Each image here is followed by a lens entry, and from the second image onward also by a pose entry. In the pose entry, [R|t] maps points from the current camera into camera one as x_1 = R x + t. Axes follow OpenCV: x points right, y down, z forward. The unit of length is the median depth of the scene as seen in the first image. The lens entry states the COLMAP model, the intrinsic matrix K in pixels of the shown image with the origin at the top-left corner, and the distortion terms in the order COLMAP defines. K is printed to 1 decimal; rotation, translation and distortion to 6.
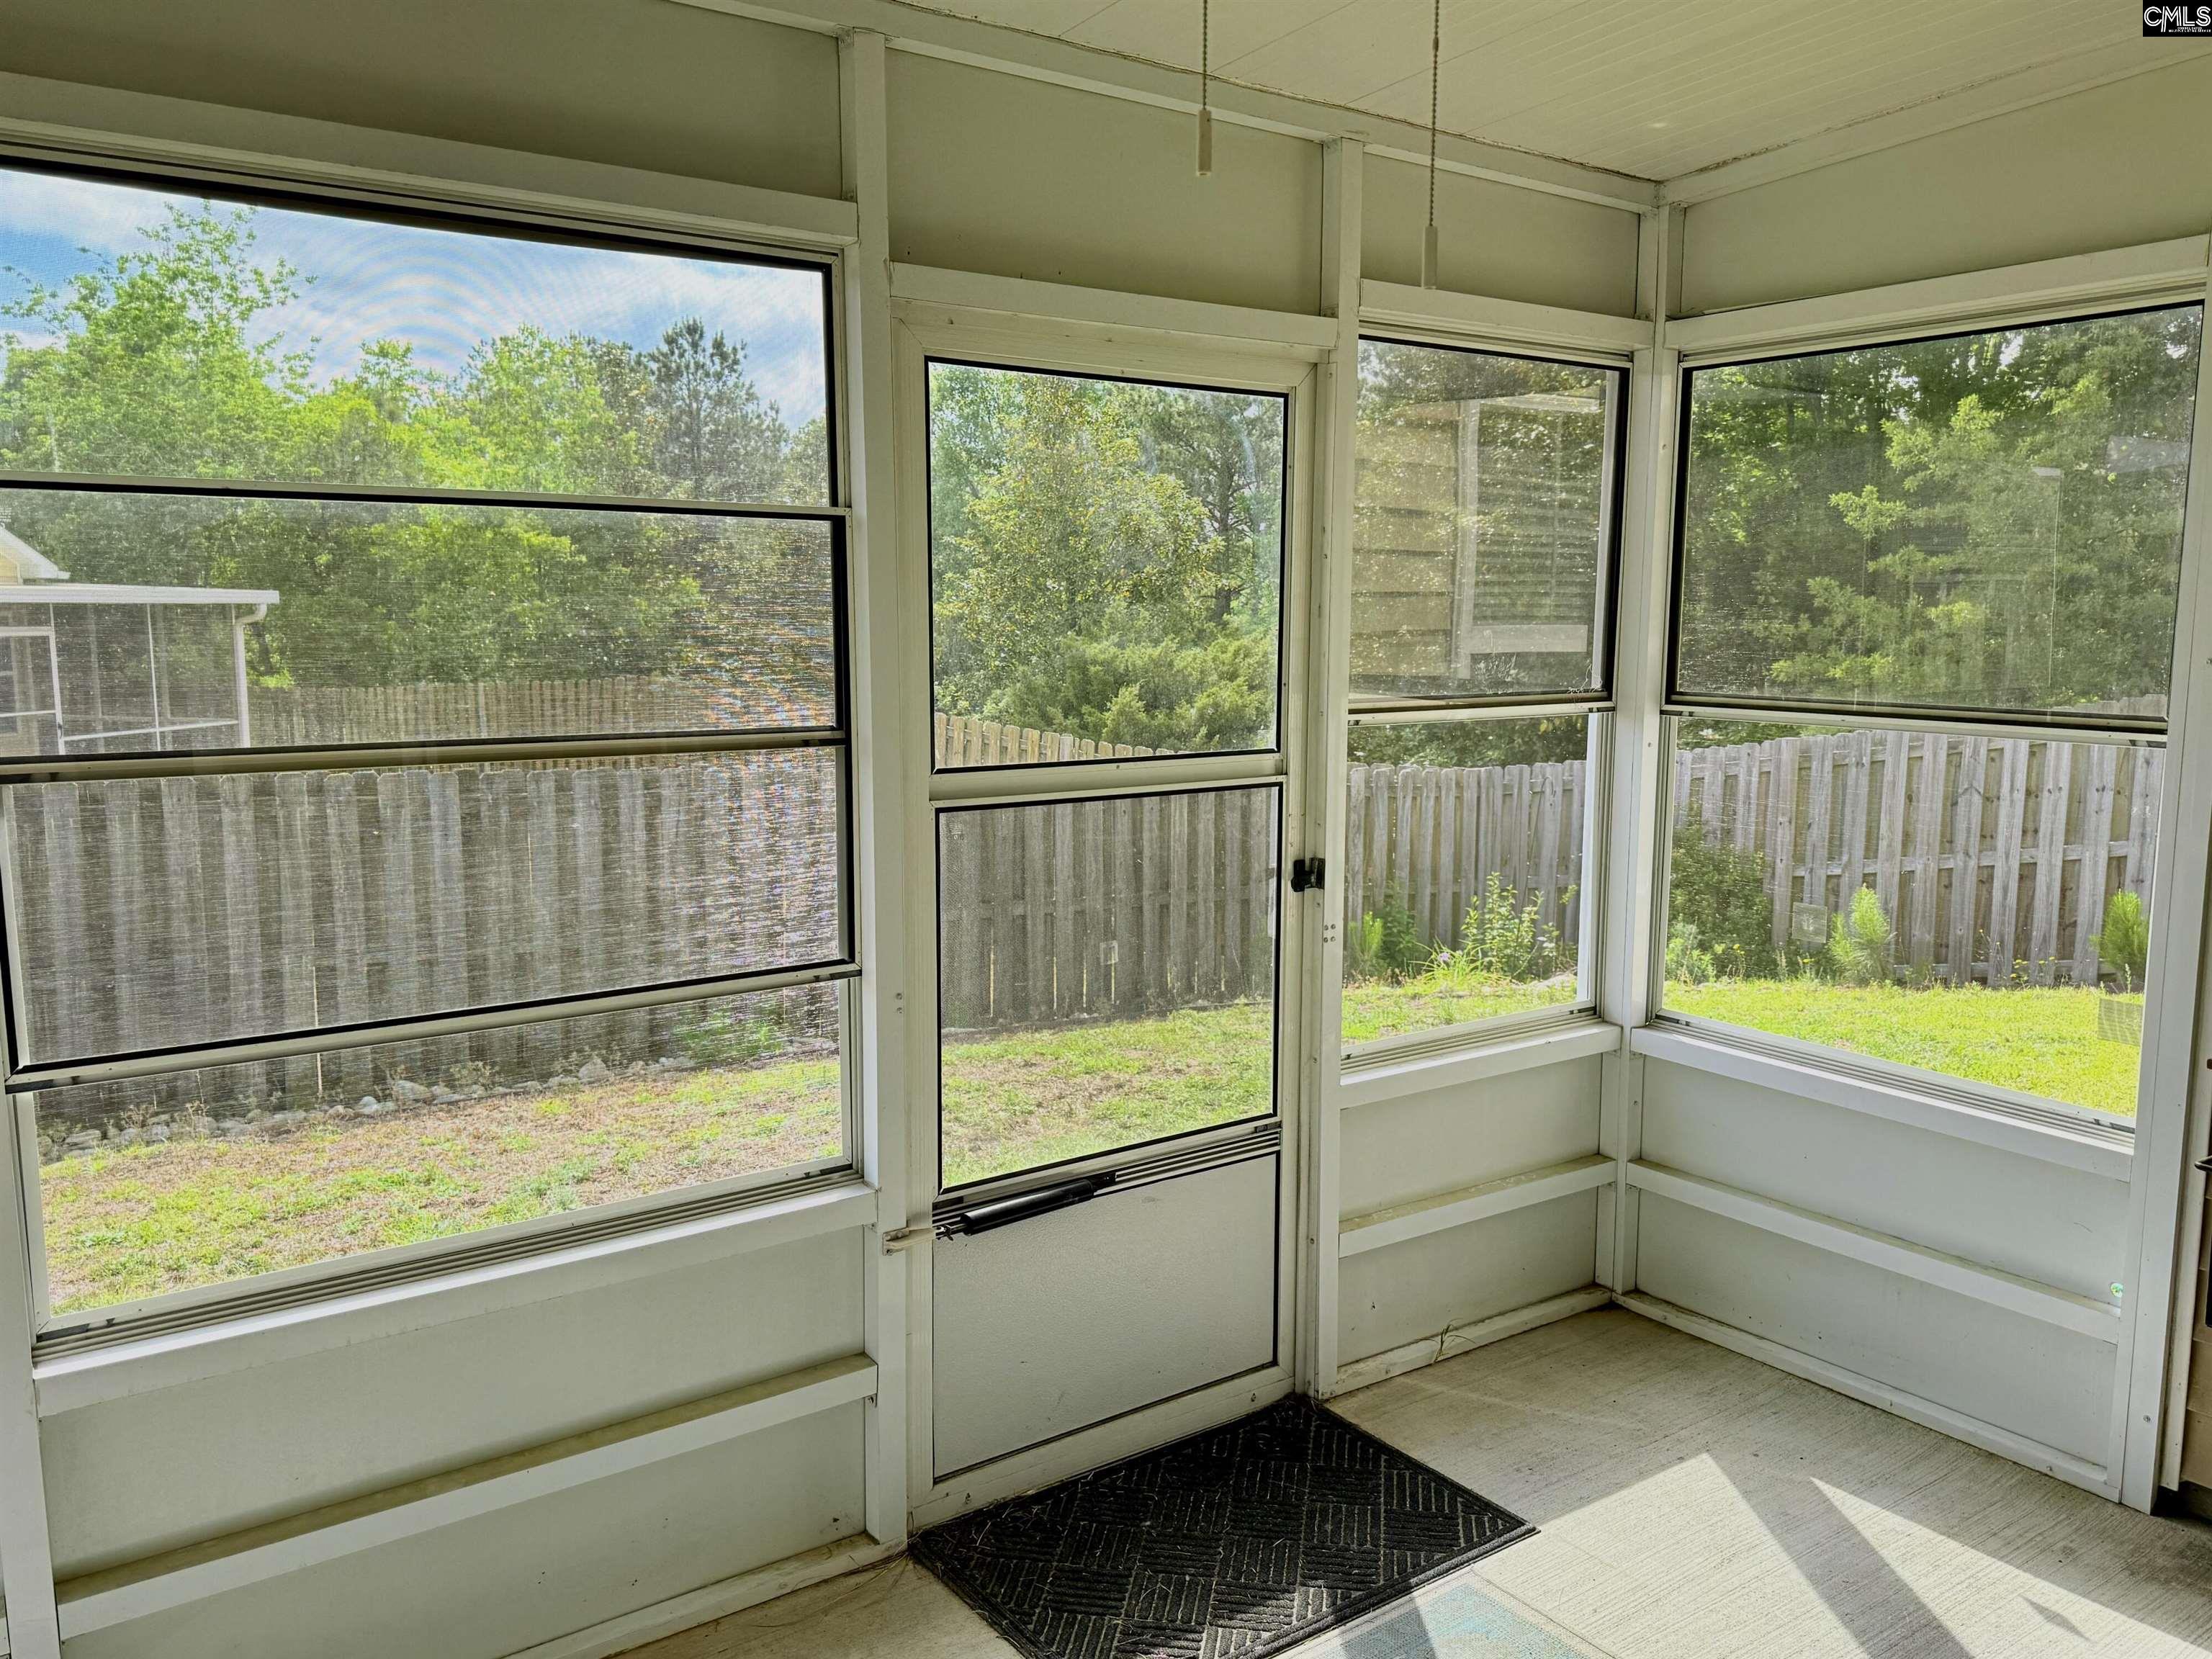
lens RADIAL K [[1682.8, 0, 1111.5], [0, 1682.8, 834.9], [0, 0, 1]] dist [0.022600, -0.000028]
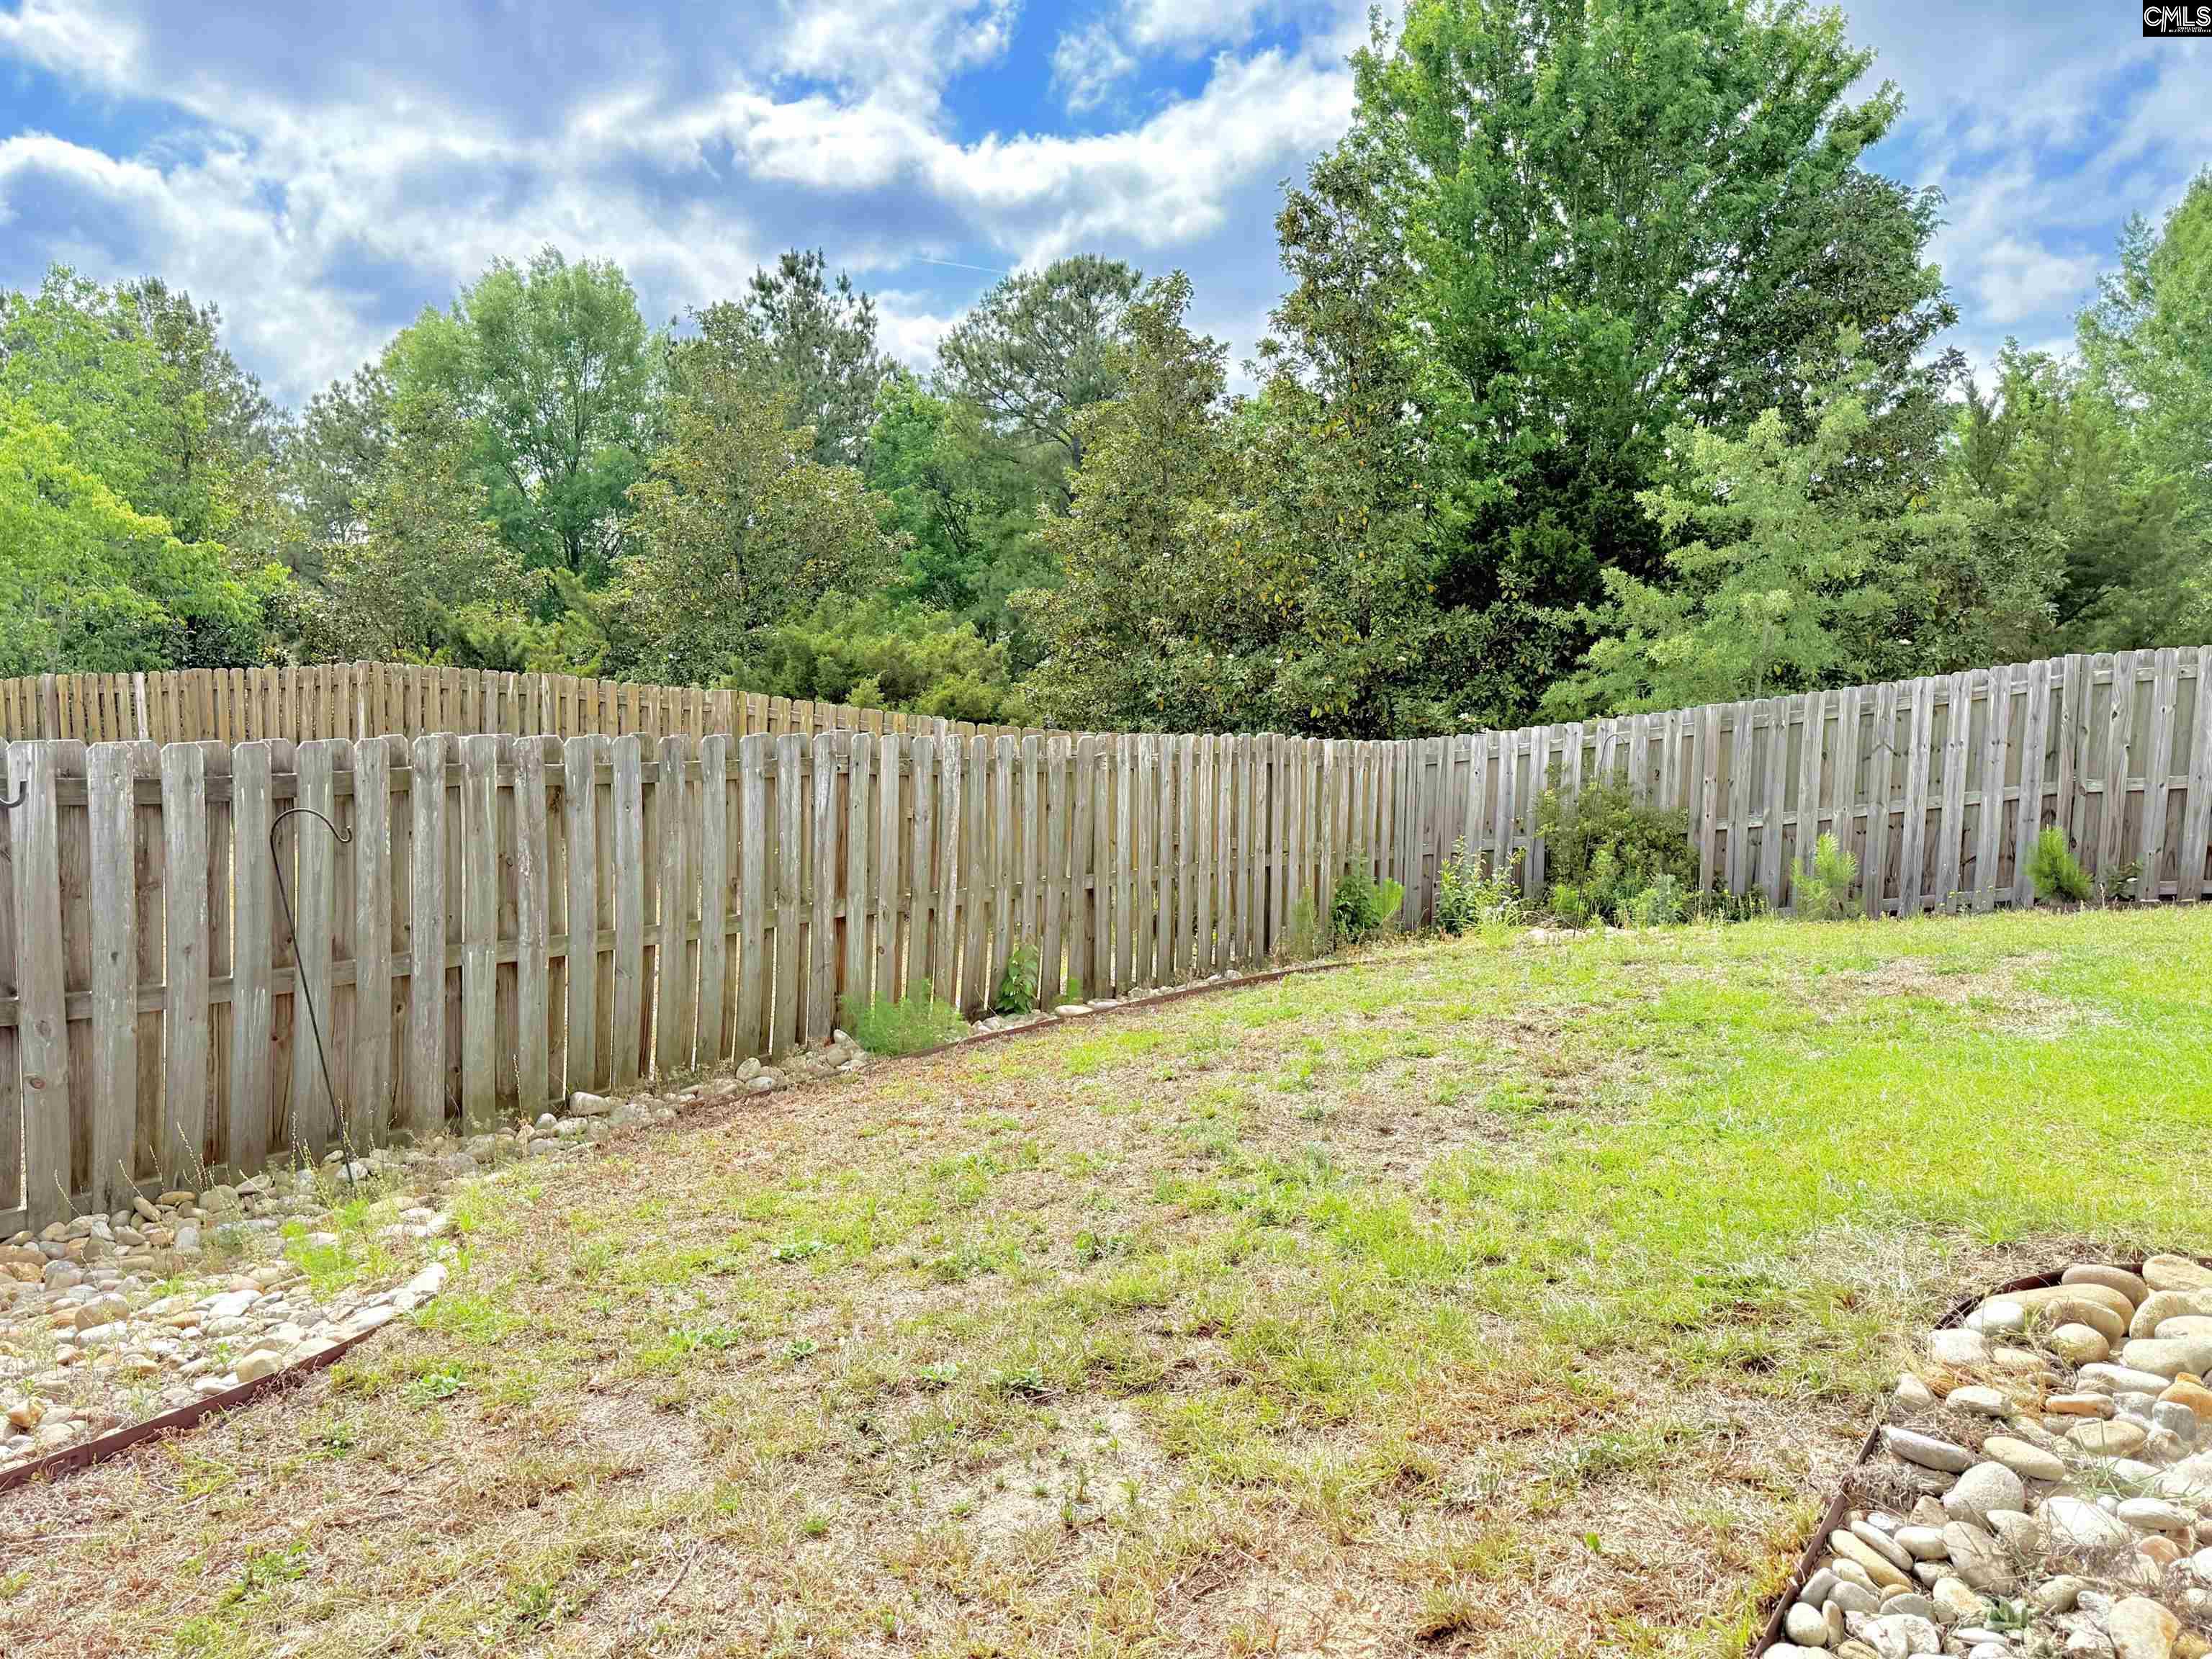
lens RADIAL K [[1682.8, 0, 1104.0], [0, 1682.8, 823.1], [0, 0, 1]] dist [0.022600, -0.000028]
pose [[0.952421, -0.026991, 0.303588, -0.336881], [0.031067, 0.999480, -0.008603, 0.018518], [-0.303198, 0.017625, 0.952765, 0.077366]]
